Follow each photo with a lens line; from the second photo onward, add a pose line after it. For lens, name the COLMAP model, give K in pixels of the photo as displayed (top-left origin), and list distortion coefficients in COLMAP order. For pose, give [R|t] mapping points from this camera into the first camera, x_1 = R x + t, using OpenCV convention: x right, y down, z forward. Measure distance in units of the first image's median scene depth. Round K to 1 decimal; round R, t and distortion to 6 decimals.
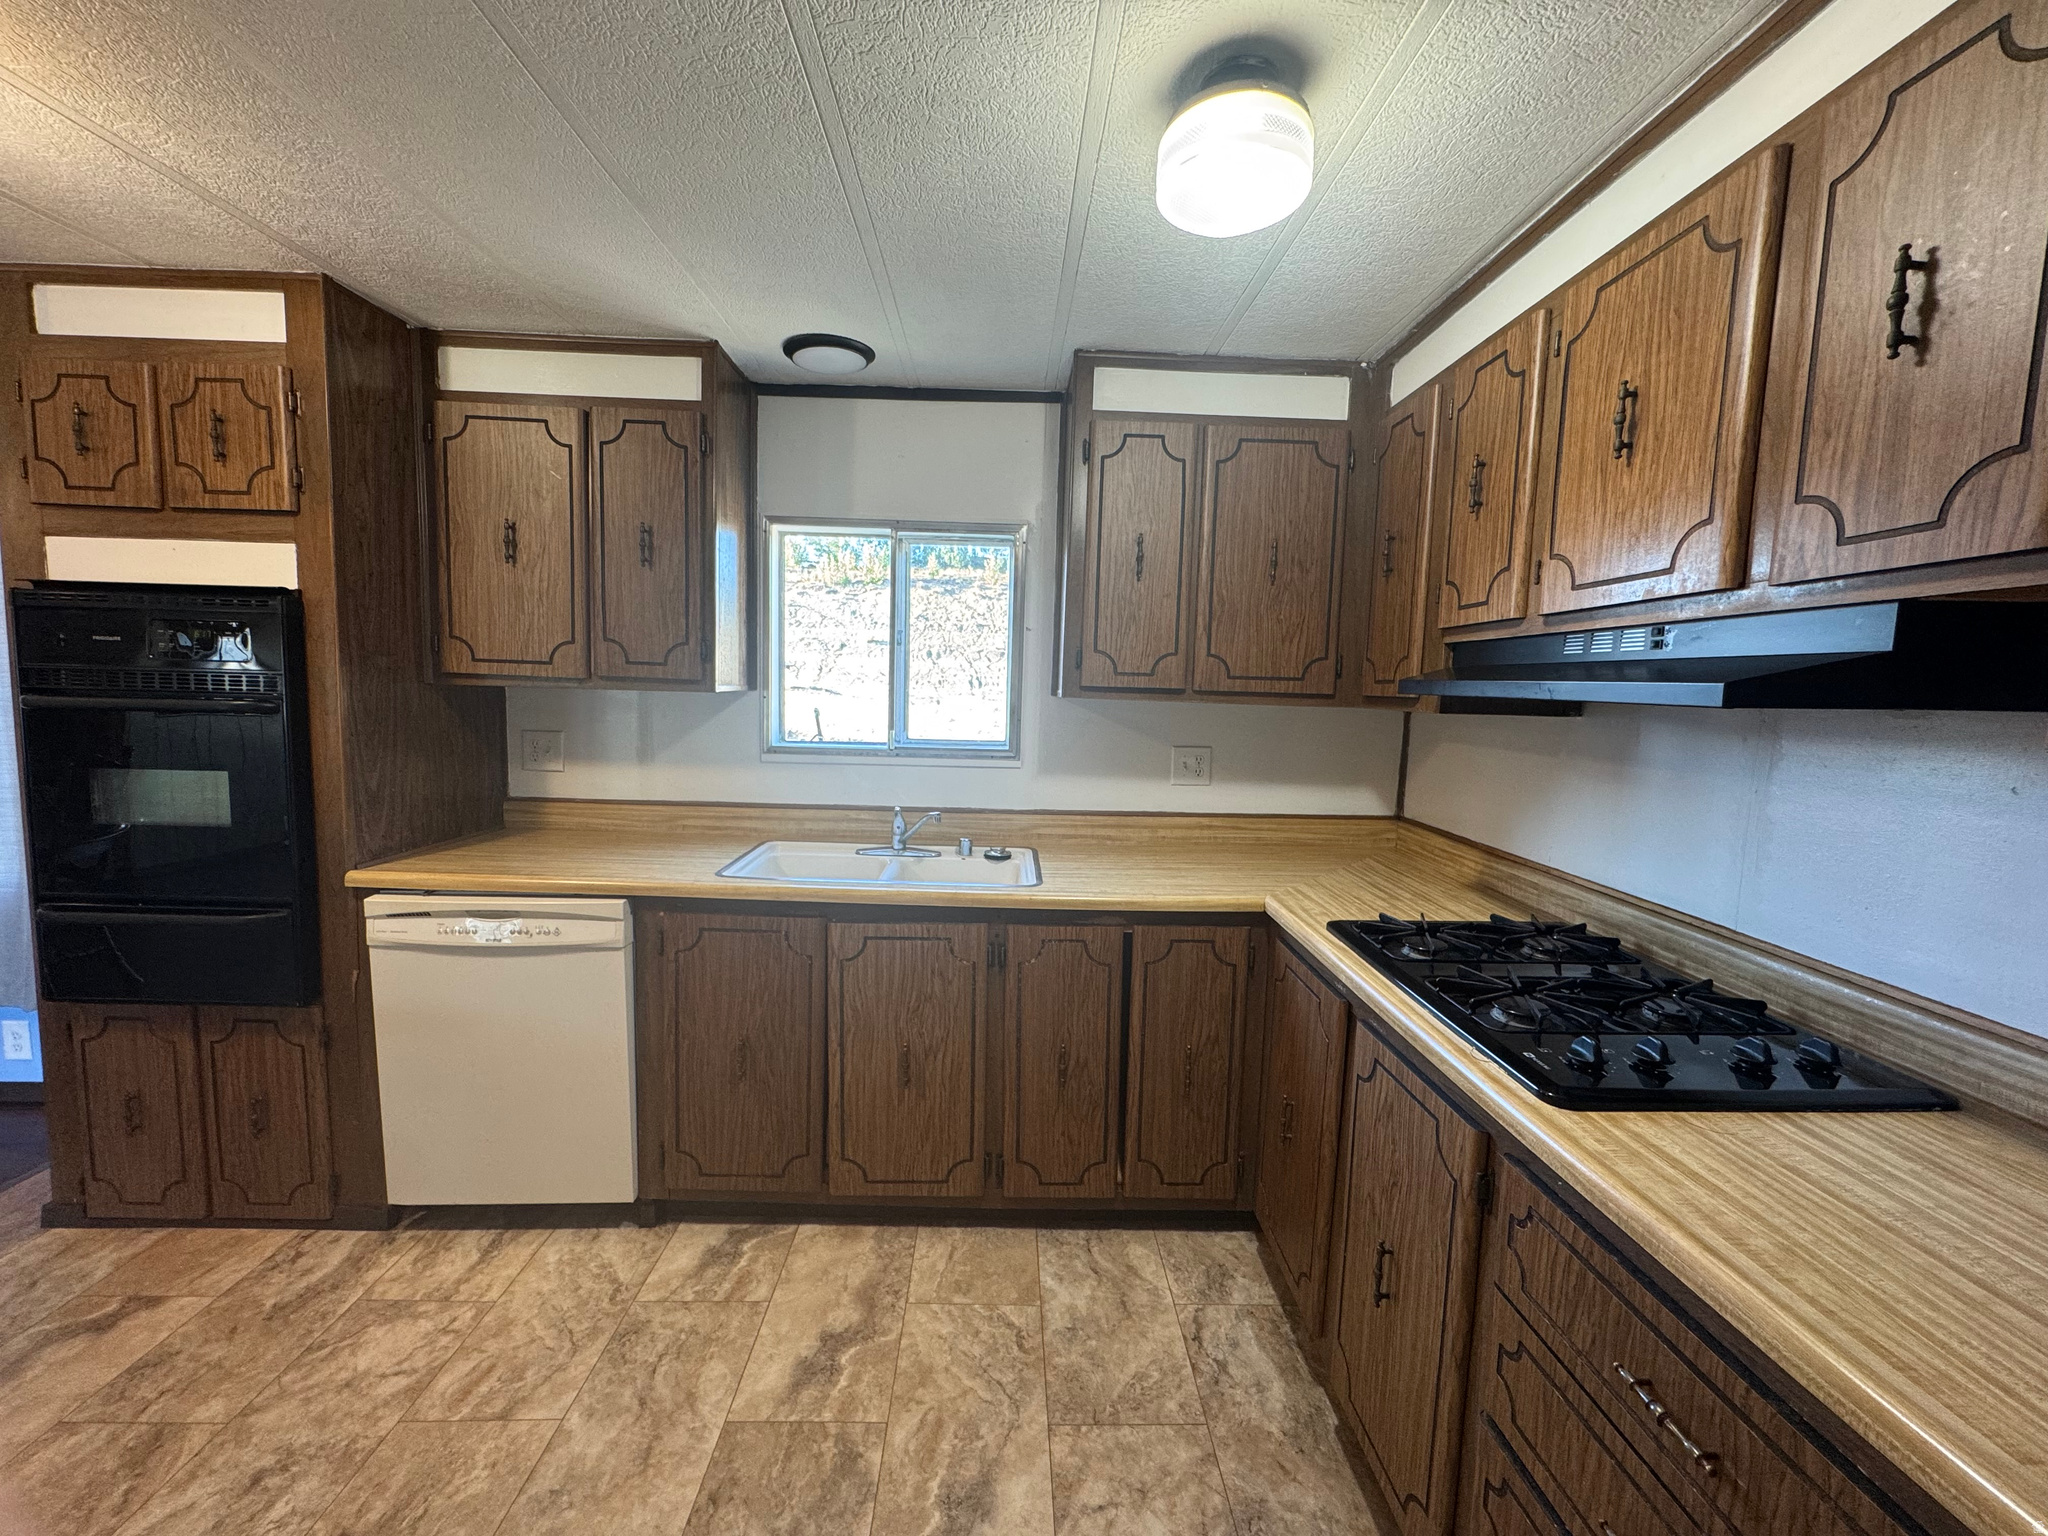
lens RADIAL K [[819.8, 0, 1024.2], [0, 819.8, 768.6], [0, 0, 1]] dist [-0.005825, 0.001197]
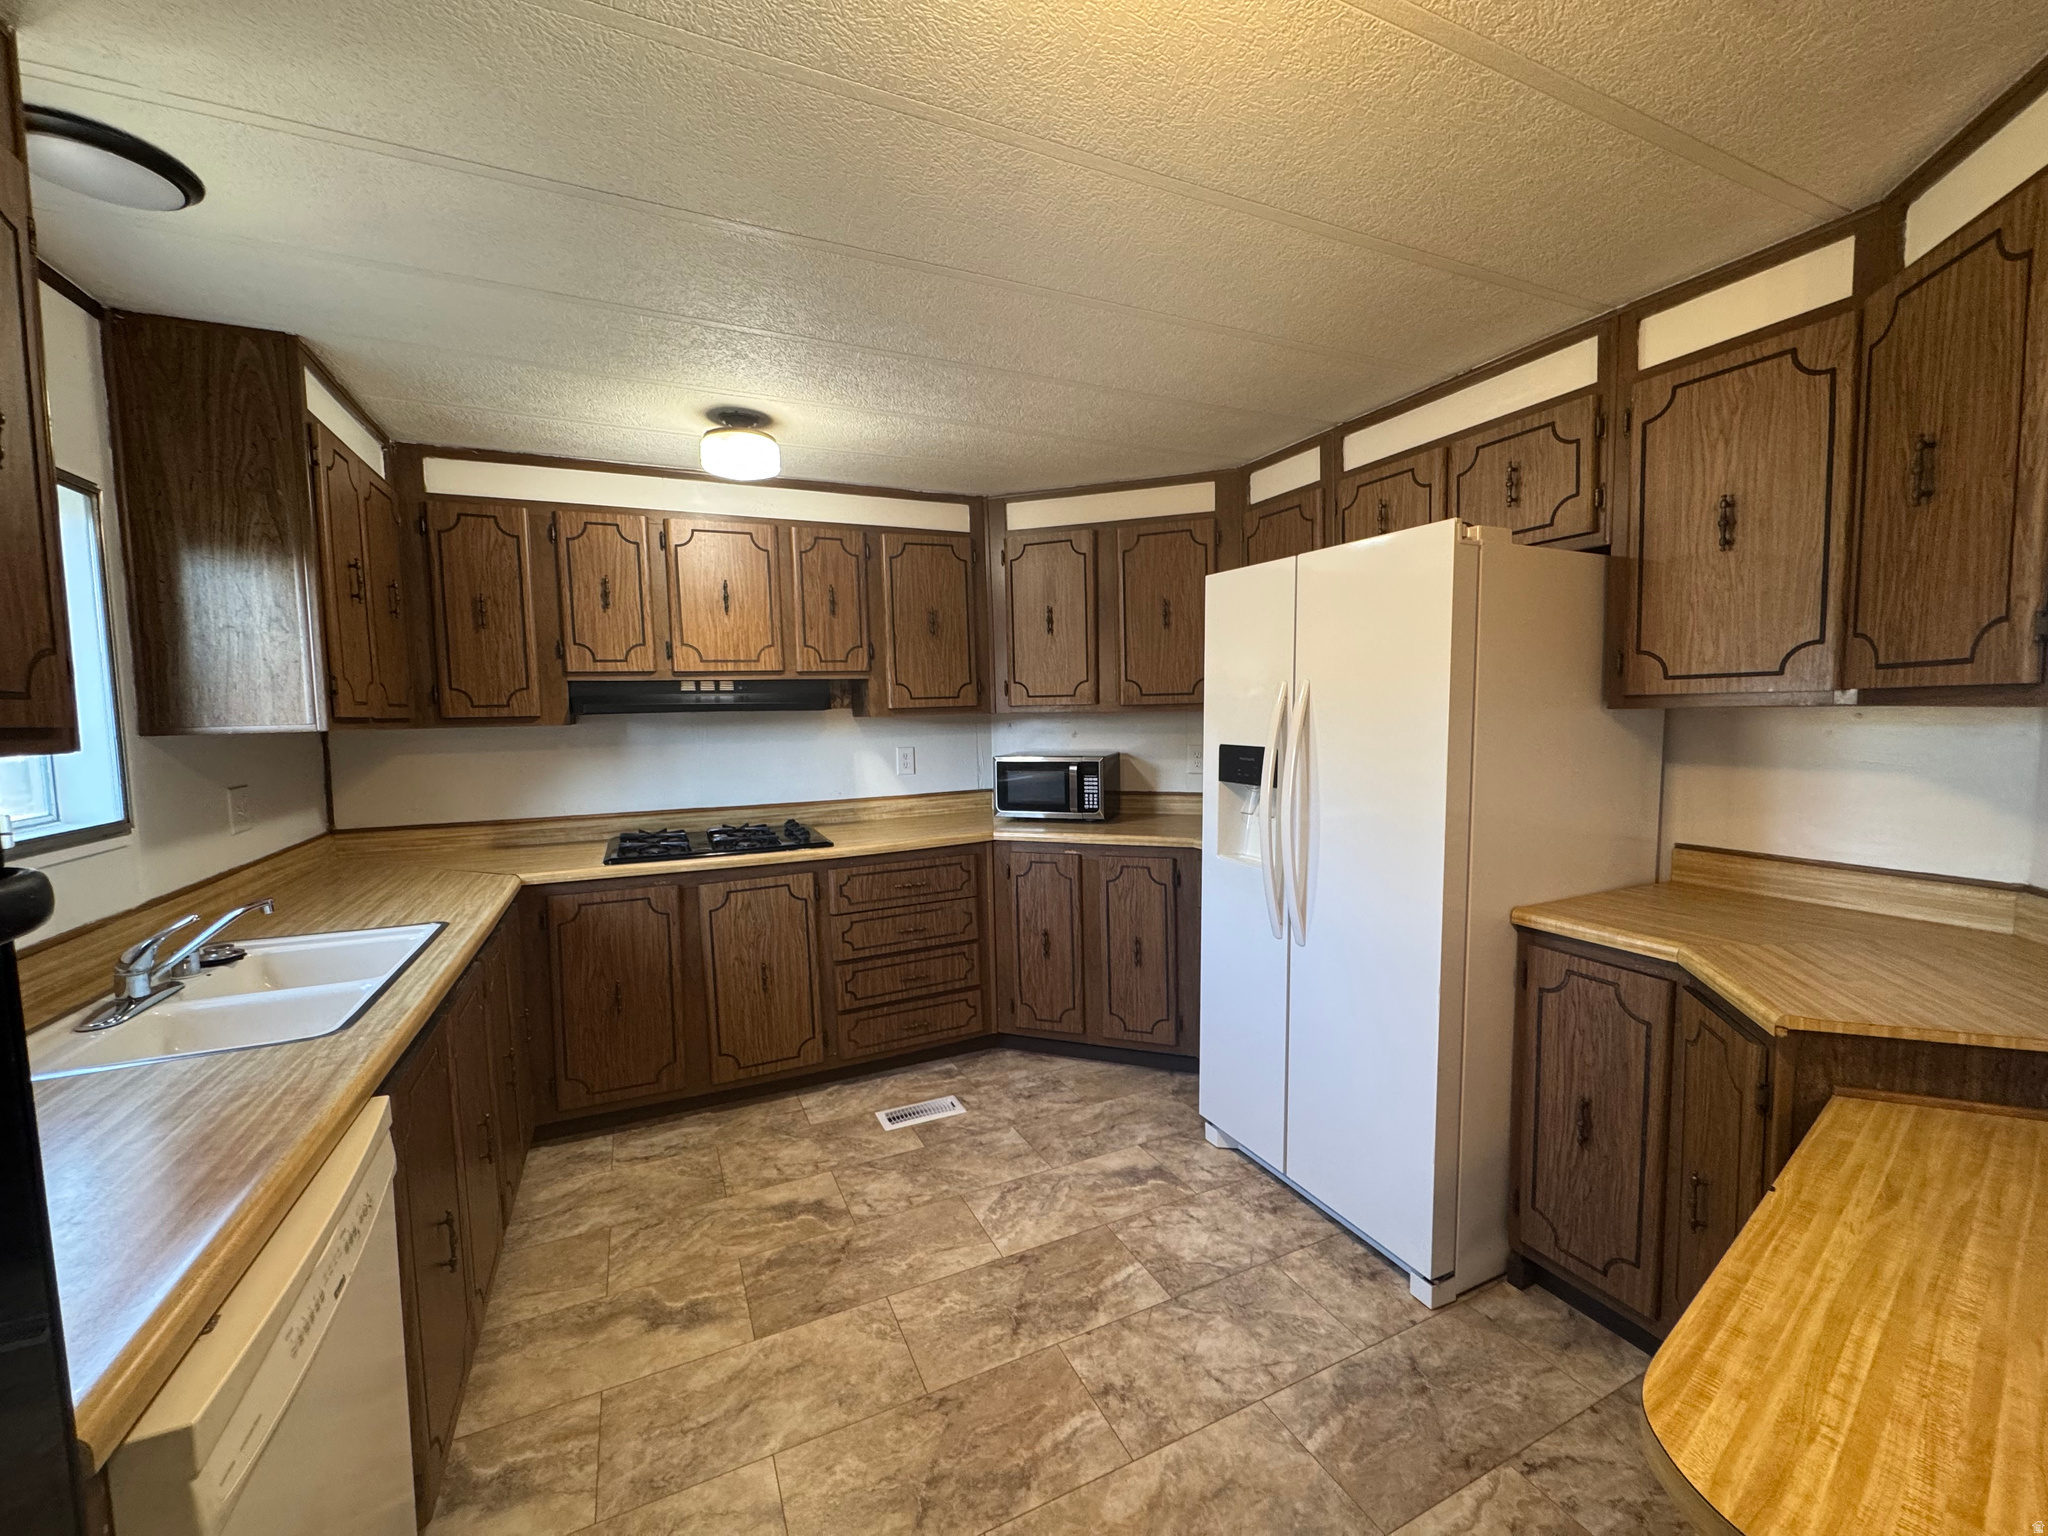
lens RADIAL K [[819.8, 0, 1013.9], [0, 819.8, 767.5], [0, 0, 1]] dist [-0.005825, 0.001197]
pose [[-0.392652, -0.087466, 0.915518, -1.426724], [0.103963, 0.984865, 0.138679, -0.129876], [-0.913792, 0.149632, -0.377616, 0.921126]]
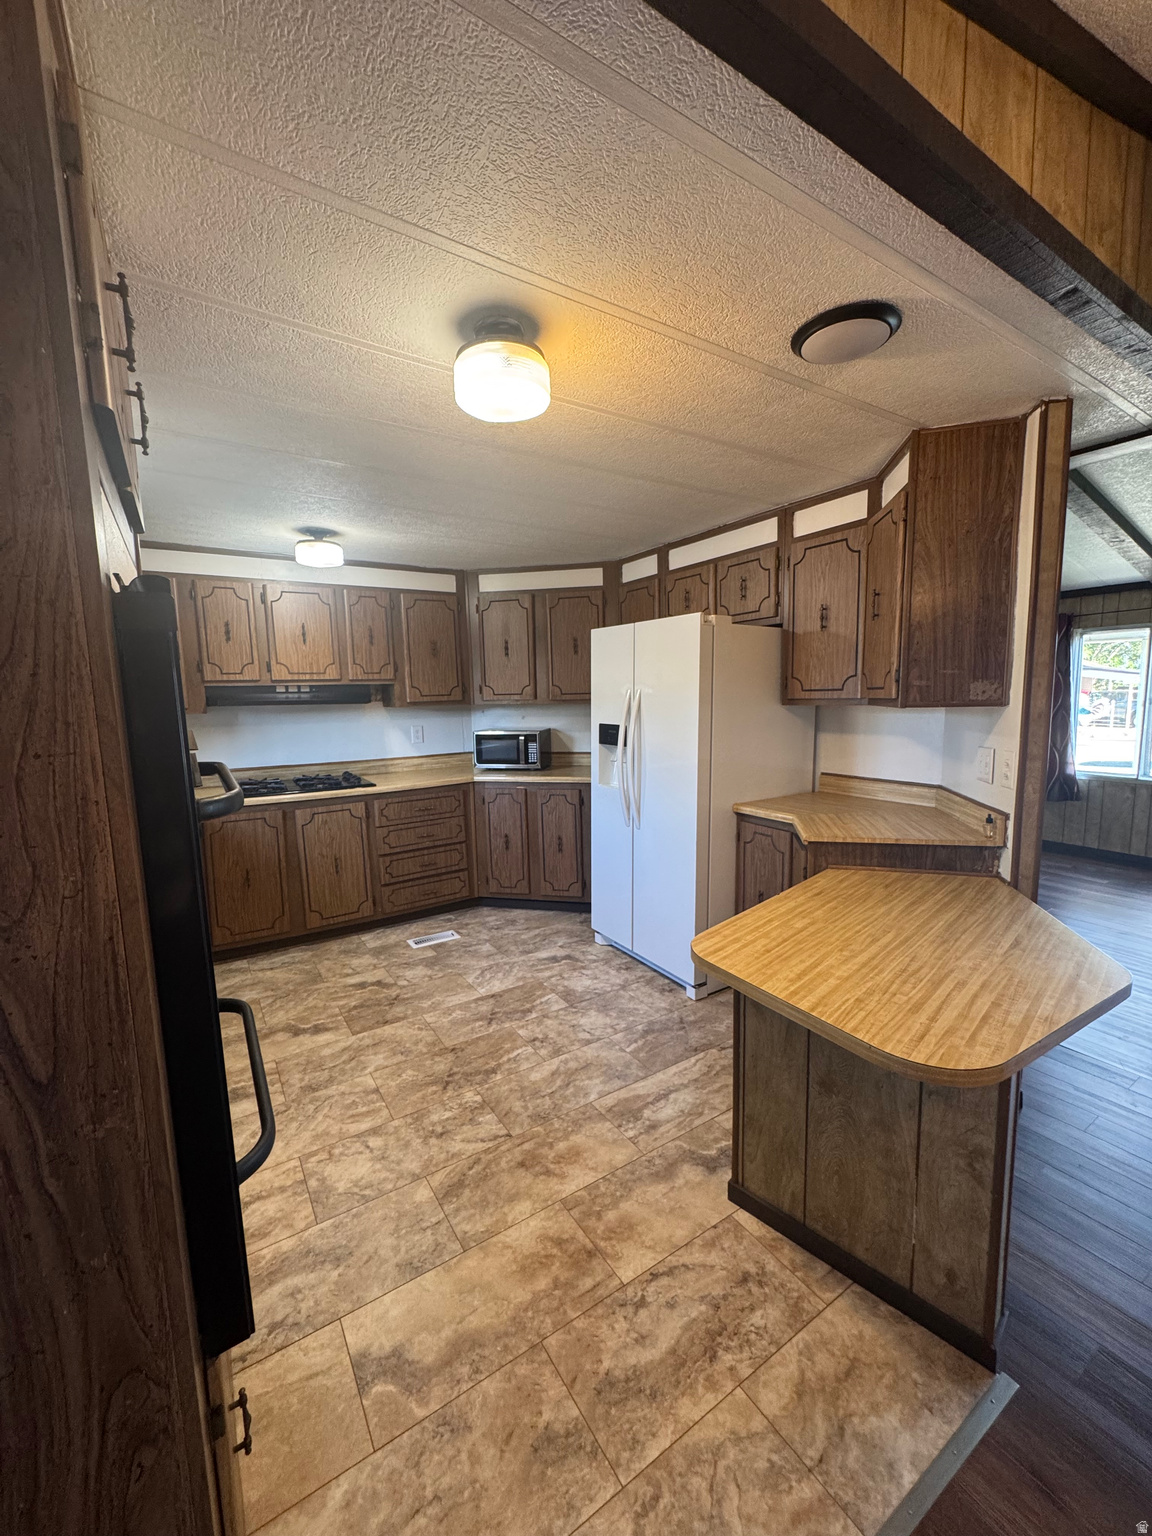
lens RADIAL K [[614.9, 0, 572.9], [0, 614.9, 768.3], [0, 0, 1]] dist [-0.005825, 0.001197]
pose [[-0.514442, -0.122405, 0.848744, -1.911292], [0.093068, 0.975944, 0.197160, -0.191110], [-0.852460, 0.180419, -0.490675, 1.110736]]
